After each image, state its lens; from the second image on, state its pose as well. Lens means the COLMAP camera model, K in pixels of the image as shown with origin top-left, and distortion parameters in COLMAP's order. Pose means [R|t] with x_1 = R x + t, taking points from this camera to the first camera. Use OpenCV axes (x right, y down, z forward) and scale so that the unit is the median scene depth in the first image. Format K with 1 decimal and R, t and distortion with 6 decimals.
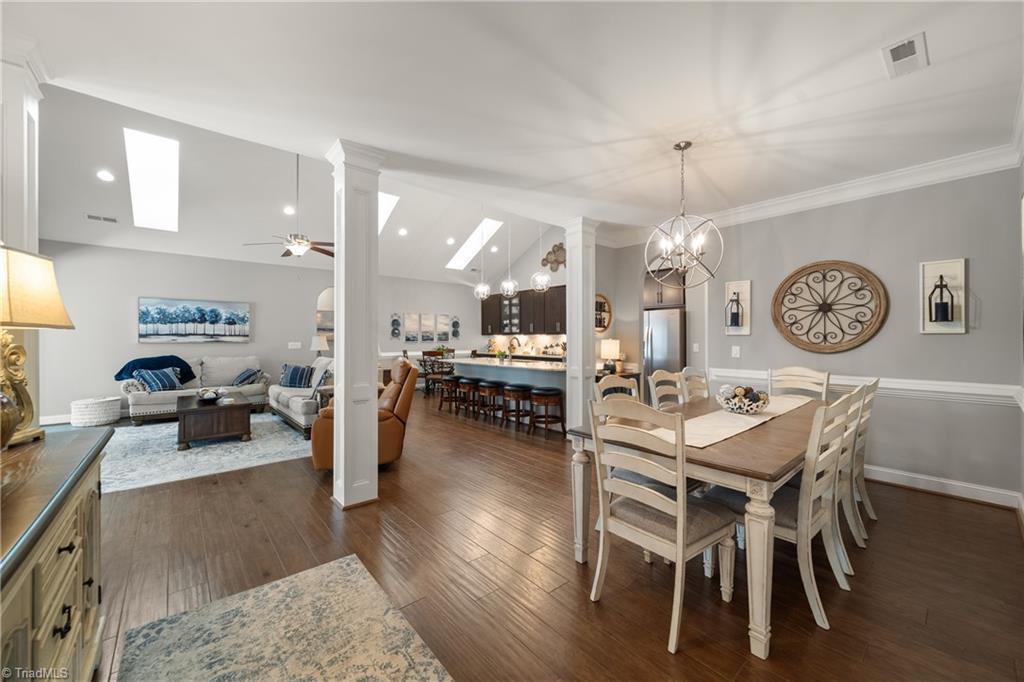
lens RADIAL K [[389.6, 0, 518.5], [0, 389.6, 337.6], [0, 0, 1]] dist [0.004011, -0.000479]
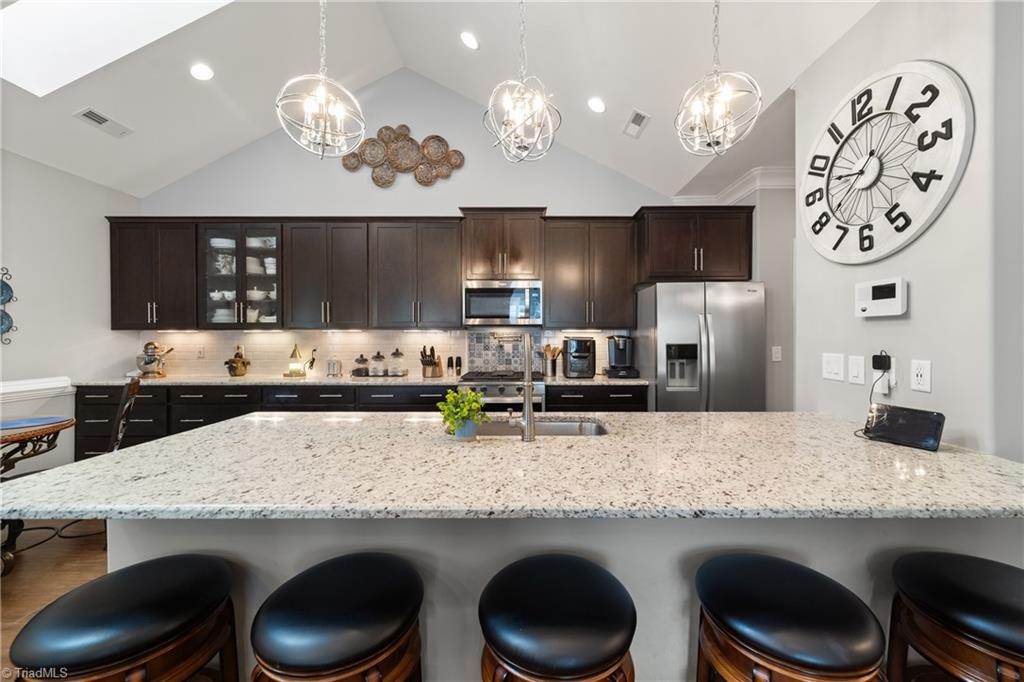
lens RADIAL K [[389.6, 0, 521.4], [0, 389.6, 337.4], [0, 0, 1]] dist [0.004011, -0.000479]
pose [[0.659478, -0.000731, 0.751724, -0.192429], [0.001110, 0.999999, -0.000001, 0.001478], [-0.751723, 0.000835, 0.659478, 0.827345]]
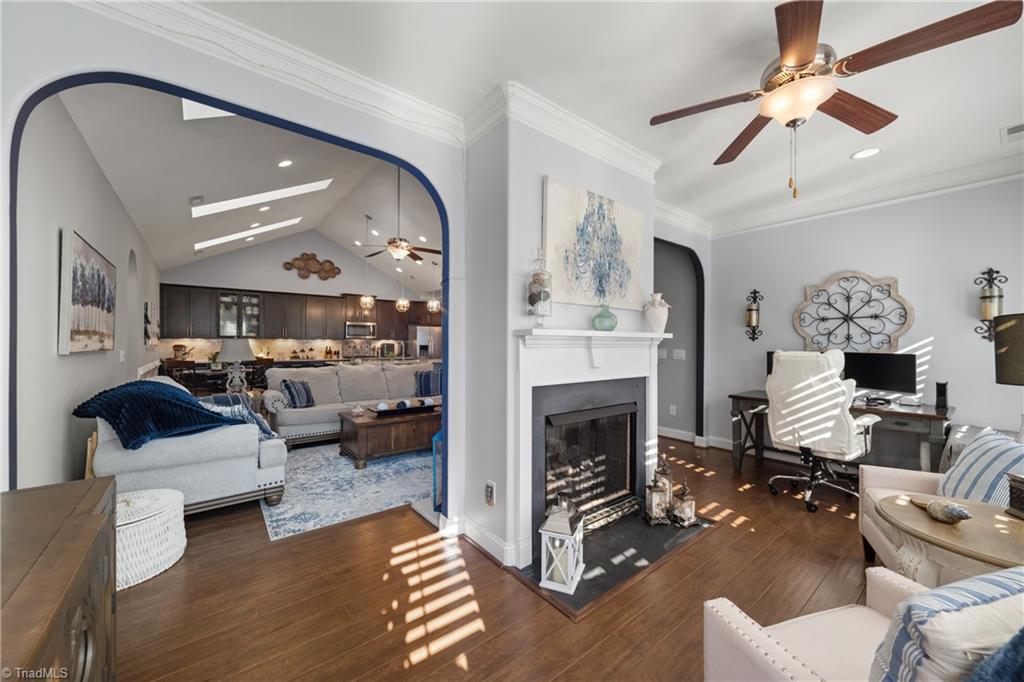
lens RADIAL K [[389.6, 0, 520.9], [0, 389.6, 343.3], [0, 0, 1]] dist [0.004011, -0.000479]
pose [[0.038170, 0.001592, 0.999270, -1.287633], [-0.002280, 0.999996, -0.001506, 0.003344], [-0.999269, -0.002221, 0.038174, 0.536922]]
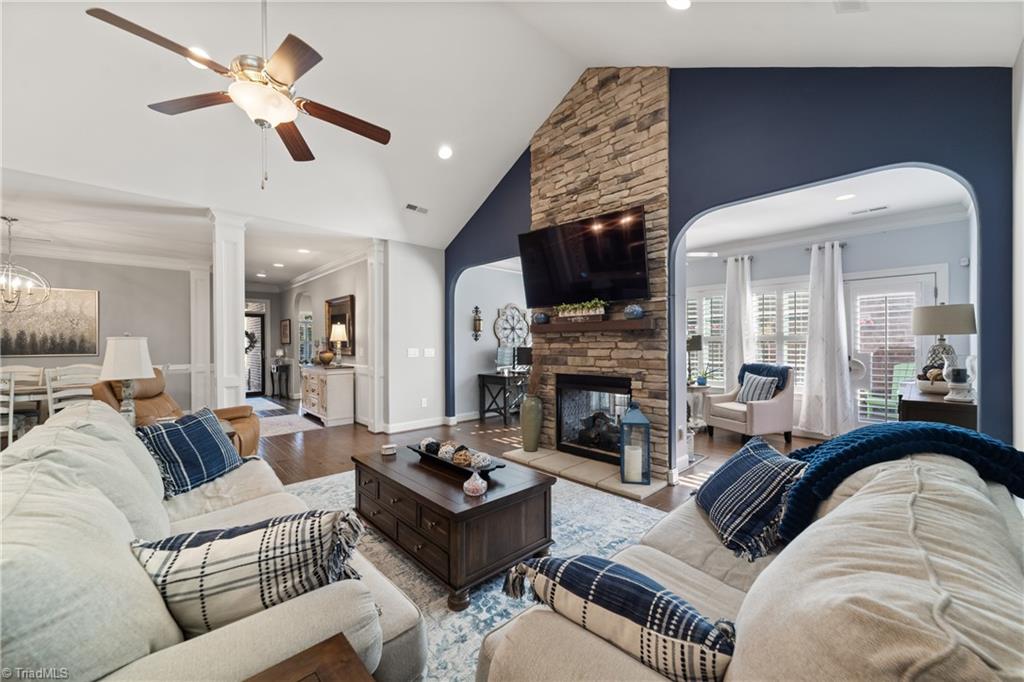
lens RADIAL K [[389.6, 0, 522.7], [0, 389.6, 343.8], [0, 0, 1]] dist [0.004011, -0.000479]
pose [[-0.998762, 0.006329, -0.049347, -0.662176], [0.006148, 0.999974, 0.003828, 0.001398], [0.049370, 0.003520, -0.998774, 1.155276]]
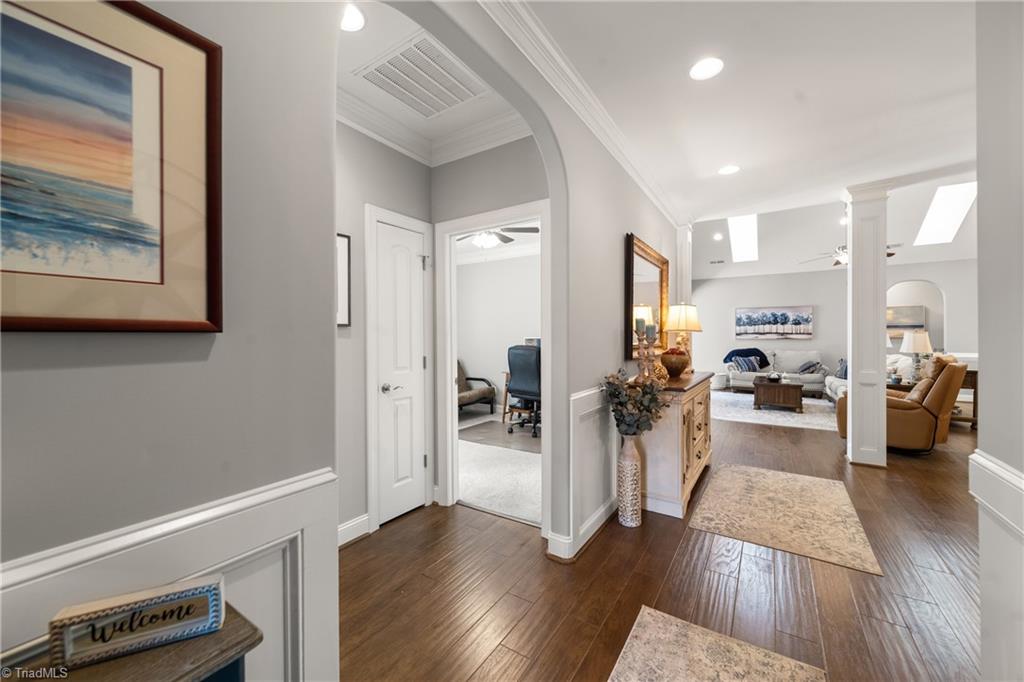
lens RADIAL K [[389.6, 0, 521.1], [0, 389.6, 338.0], [0, 0, 1]] dist [0.004011, -0.000479]
pose [[0.276070, 0.002159, -0.961135, 0.226743], [0.002614, 0.999992, 0.002997, 0.002560], [0.961134, -0.003340, 0.276062, -0.194111]]
